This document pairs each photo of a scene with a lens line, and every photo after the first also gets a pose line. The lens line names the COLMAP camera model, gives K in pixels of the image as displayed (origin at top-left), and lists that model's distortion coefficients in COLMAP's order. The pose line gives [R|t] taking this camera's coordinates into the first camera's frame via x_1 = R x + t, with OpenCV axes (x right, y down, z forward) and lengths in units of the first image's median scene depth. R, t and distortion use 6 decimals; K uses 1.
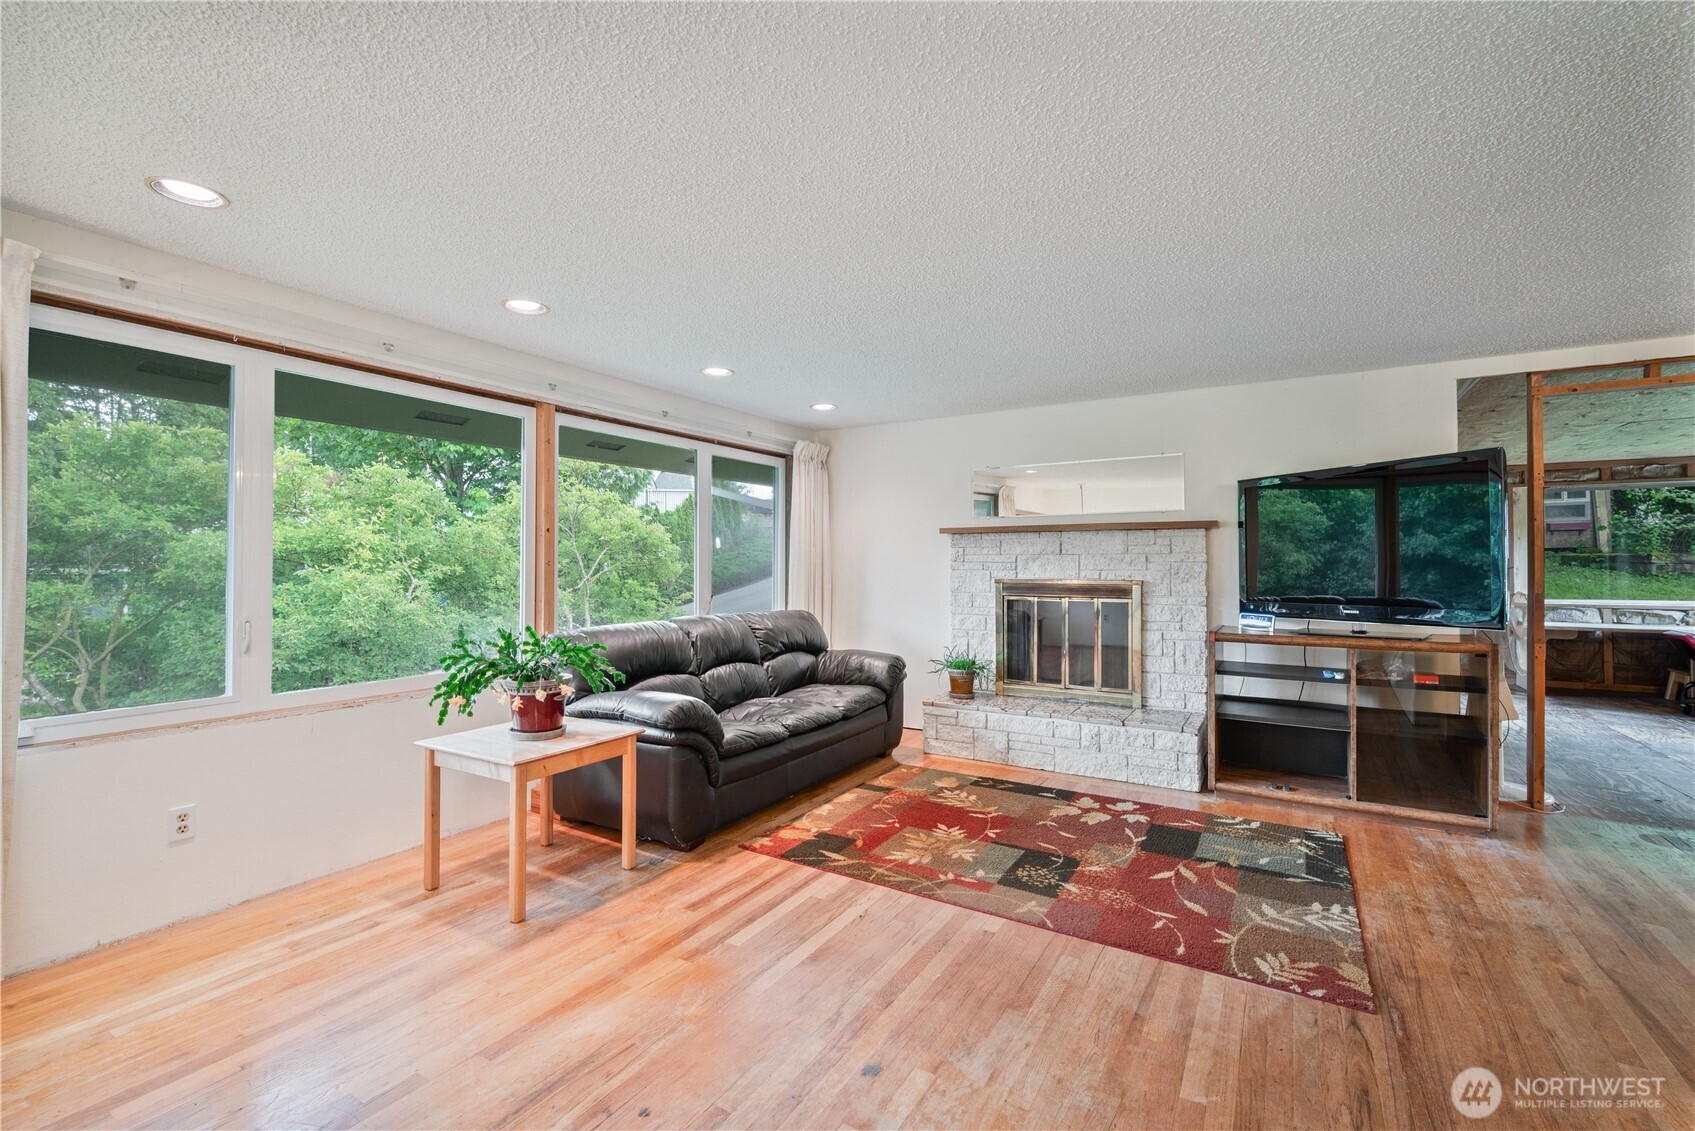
lens RADIAL K [[729.2, 0, 853.8], [0, 729.2, 559.4], [0, 0, 1]] dist [0.007807, -0.000028]
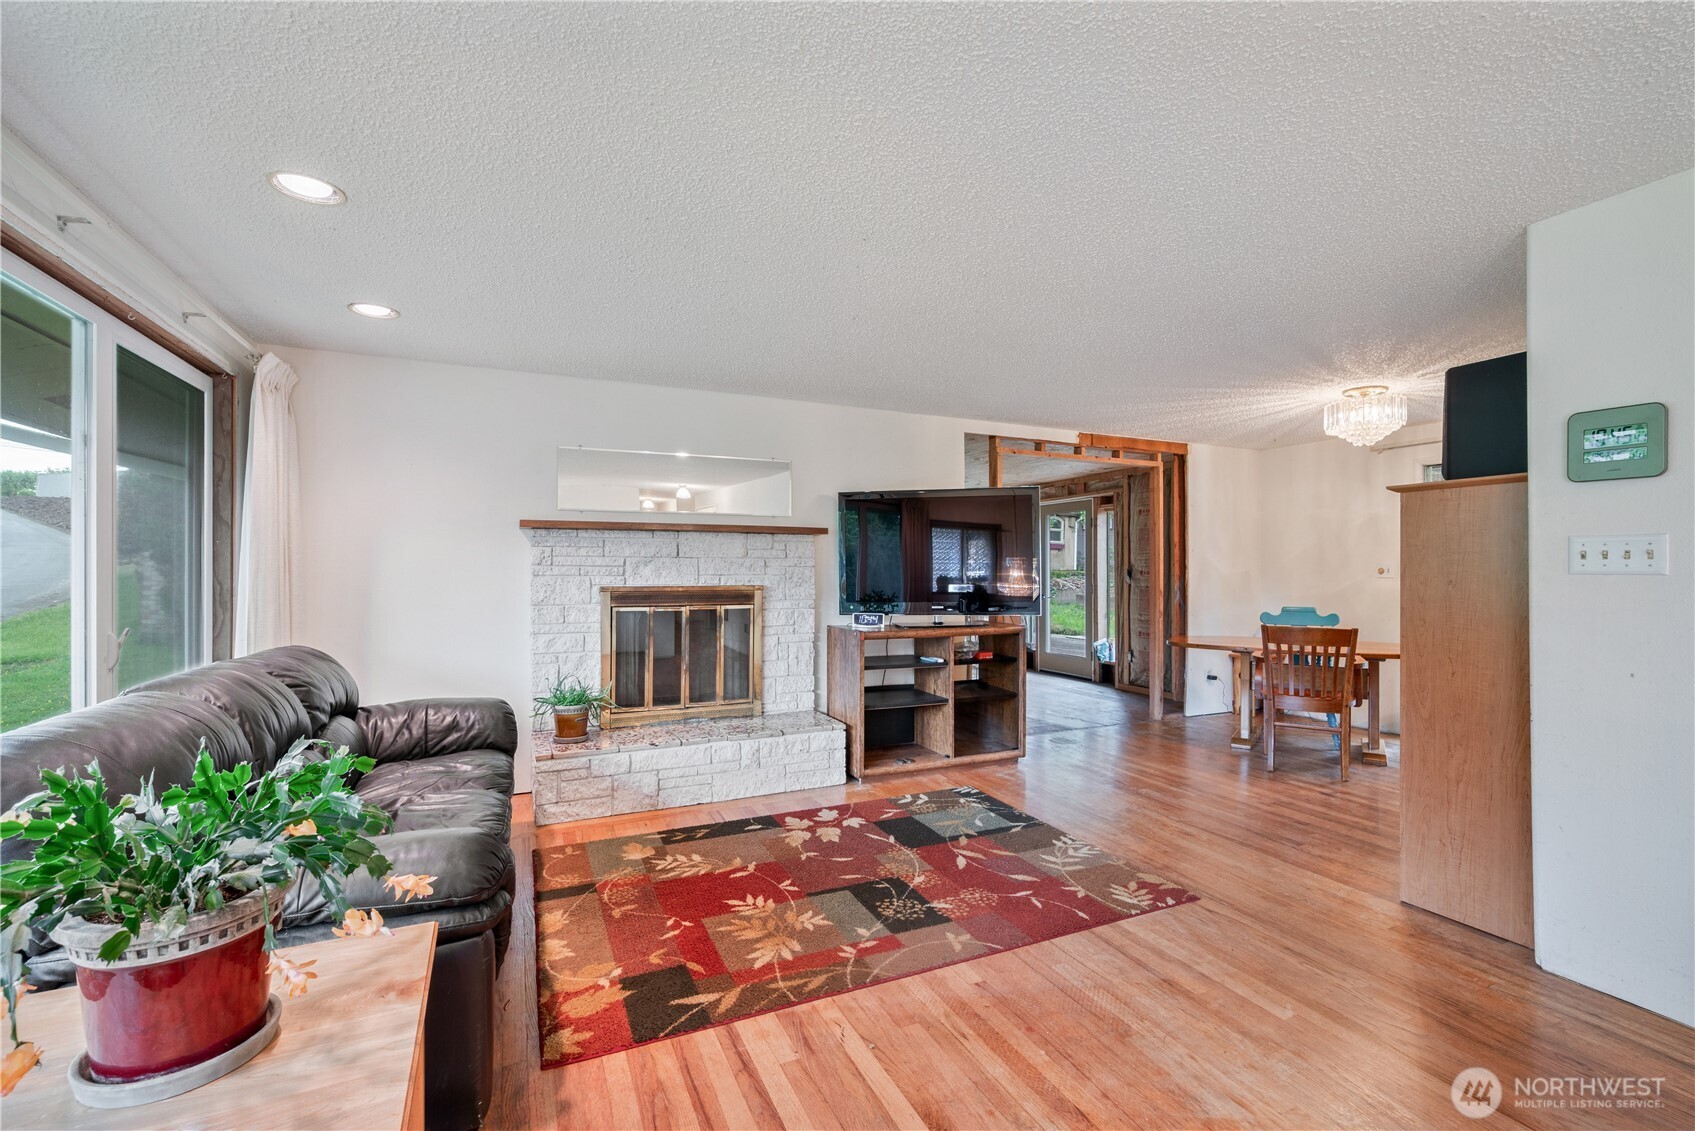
lens RADIAL K [[729.2, 0, 847.4], [0, 729.2, 567.6], [0, 0, 1]] dist [0.007807, -0.000028]
pose [[0.563862, 0.004759, 0.825855, -0.446789], [-0.006518, 0.999978, -0.001312, 0.007200], [-0.825843, -0.004643, 0.563881, 0.446877]]
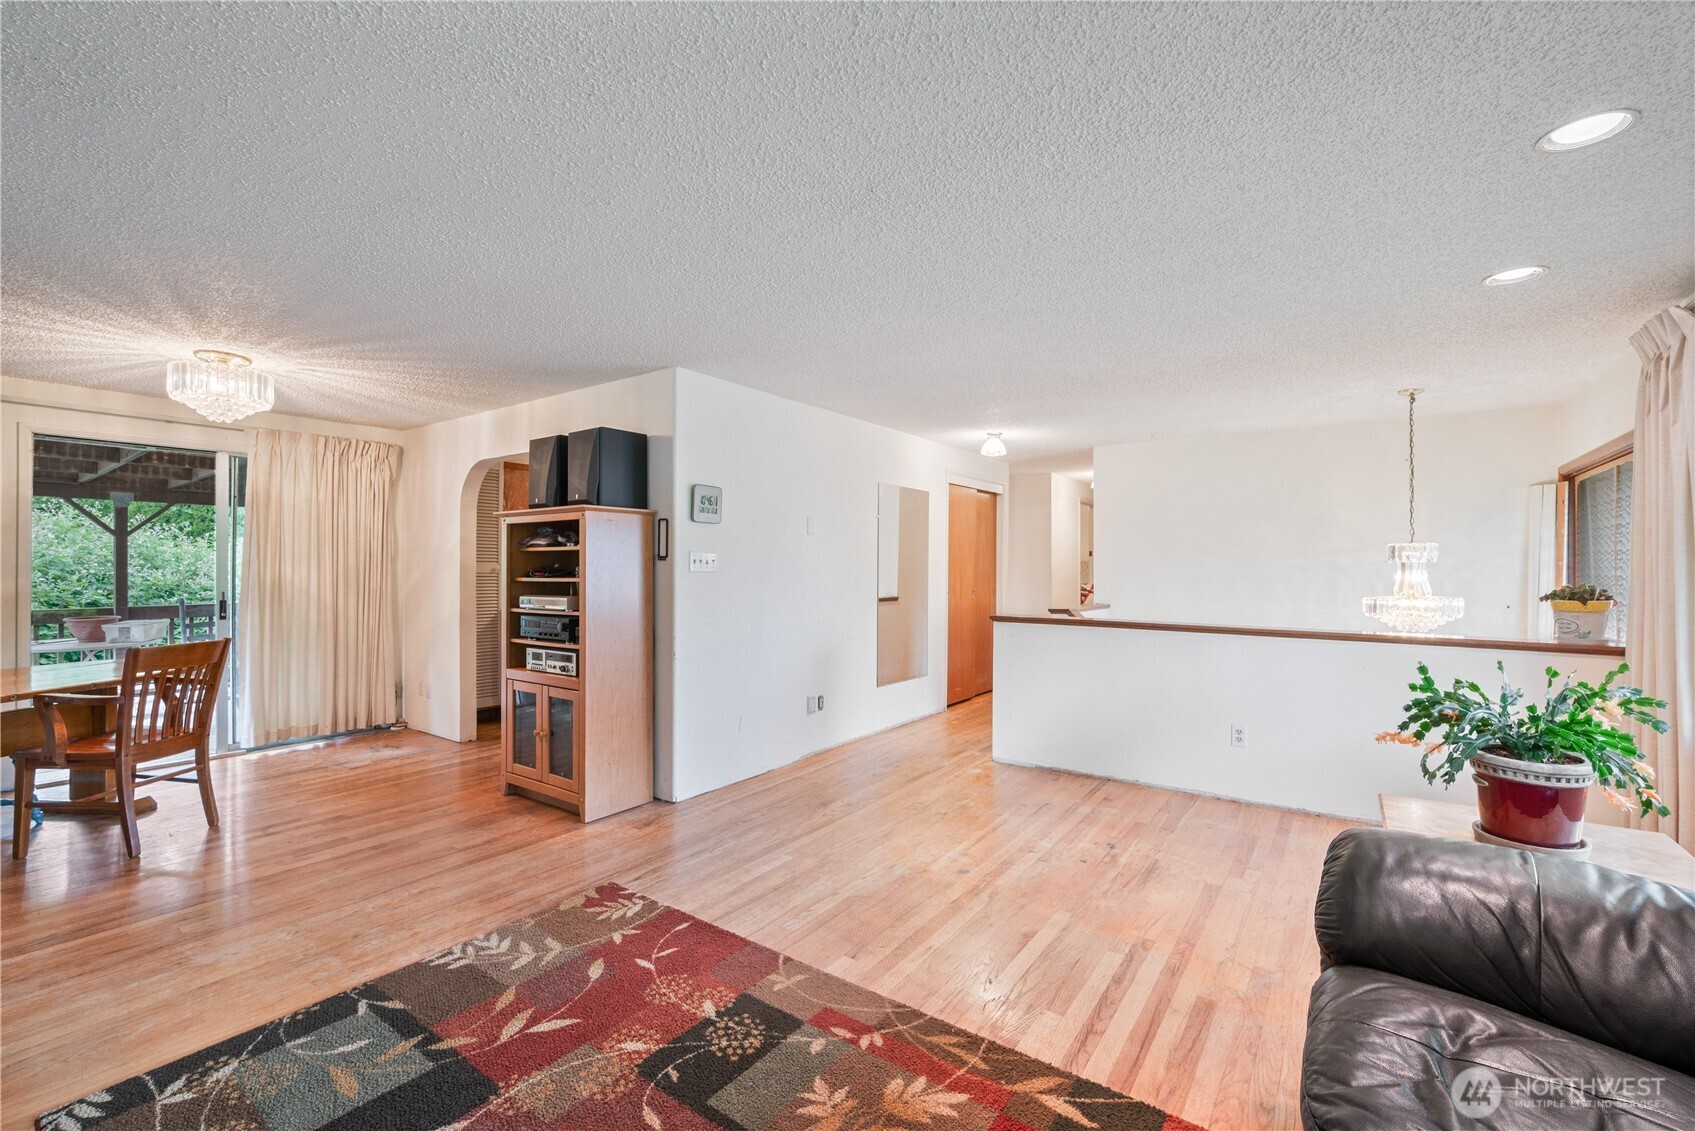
lens RADIAL K [[729.2, 0, 849.6], [0, 729.2, 570.8], [0, 0, 1]] dist [0.007807, -0.000028]
pose [[-0.996857, -0.002447, 0.079178, 0.078000], [-0.002494, 0.999997, -0.000491, 0.006534], [-0.079177, -0.000687, -0.996860, 1.365517]]
